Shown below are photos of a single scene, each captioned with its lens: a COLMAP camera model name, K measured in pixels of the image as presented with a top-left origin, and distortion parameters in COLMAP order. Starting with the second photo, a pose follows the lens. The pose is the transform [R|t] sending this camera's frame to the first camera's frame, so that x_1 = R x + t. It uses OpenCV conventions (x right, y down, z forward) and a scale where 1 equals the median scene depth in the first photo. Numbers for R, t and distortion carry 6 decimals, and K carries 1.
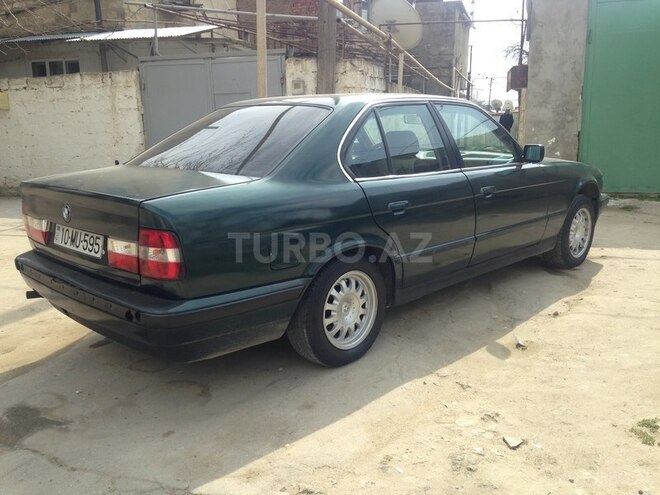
lens RADIAL K [[644.0, 0, 309.2], [0, 644.0, 233.3], [0, 0, 1]] dist [0.085336, 0.000000]
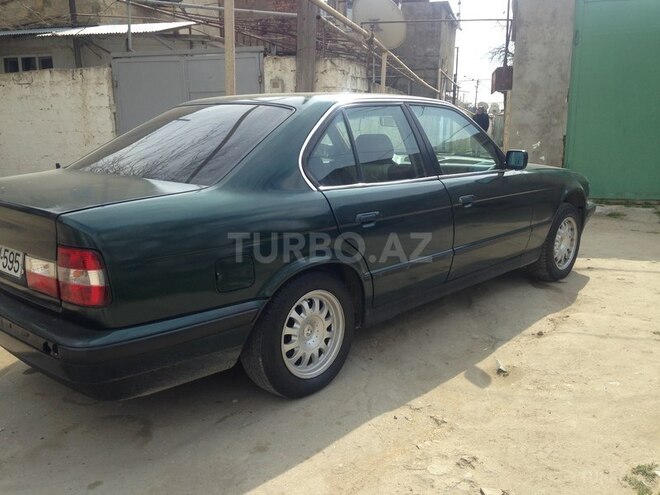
lens RADIAL K [[644.0, 0, 313.9], [0, 644.0, 235.1], [0, 0, 1]] dist [0.085336, 0.000000]
pose [[0.999626, 0.004474, 0.026968, 0.036222], [-0.004522, 0.999988, 0.001739, -0.018081], [-0.026960, -0.001860, 0.999635, 0.098042]]
